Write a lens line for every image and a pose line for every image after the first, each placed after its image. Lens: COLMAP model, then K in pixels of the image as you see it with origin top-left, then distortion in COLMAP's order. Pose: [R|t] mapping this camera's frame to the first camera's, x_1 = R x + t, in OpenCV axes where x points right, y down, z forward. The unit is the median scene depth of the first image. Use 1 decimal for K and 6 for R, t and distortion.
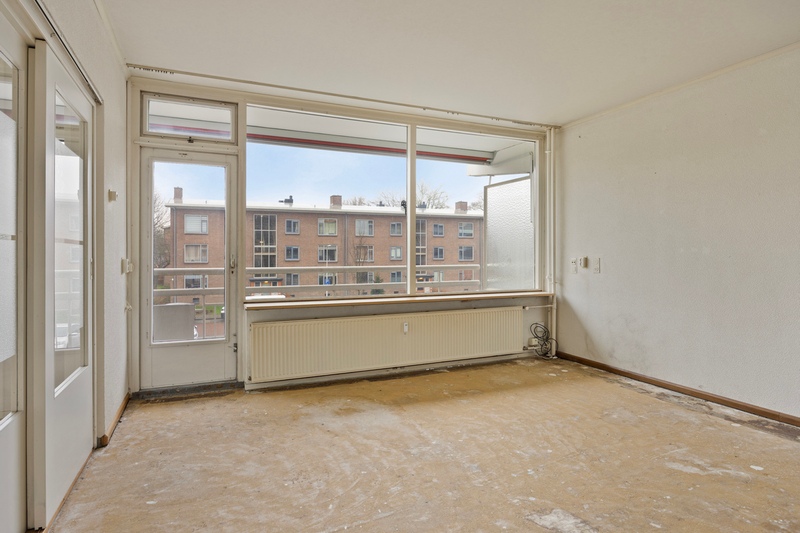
lens RADIAL K [[444.0, 0, 398.7], [0, 444.0, 255.9], [0, 0, 1]] dist [-0.000217, -0.000450]
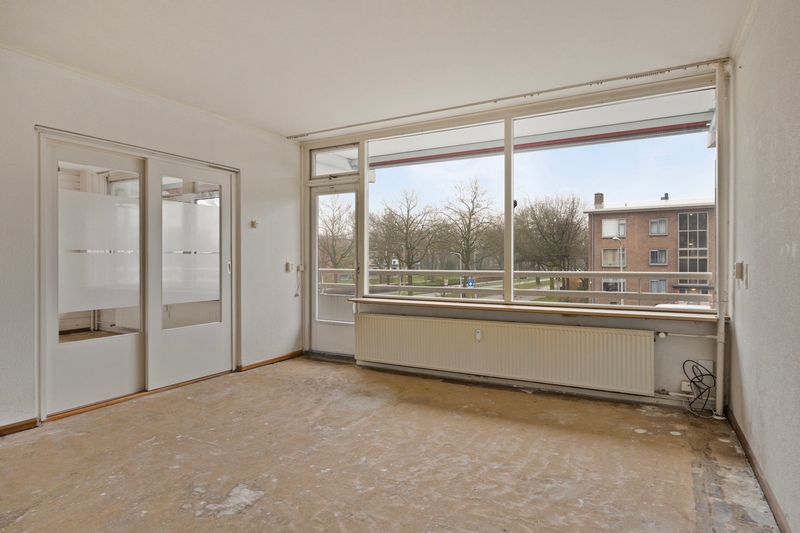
lens RADIAL K [[445.4, 0, 411.3], [0, 445.4, 263.2], [0, 0, 1]] dist [-0.002279, 0.000112]
pose [[0.616196, 0.005642, -0.787573, 0.773632], [0.000627, 0.999971, 0.007655, -0.001821], [0.787593, -0.005211, 0.616174, 0.328154]]
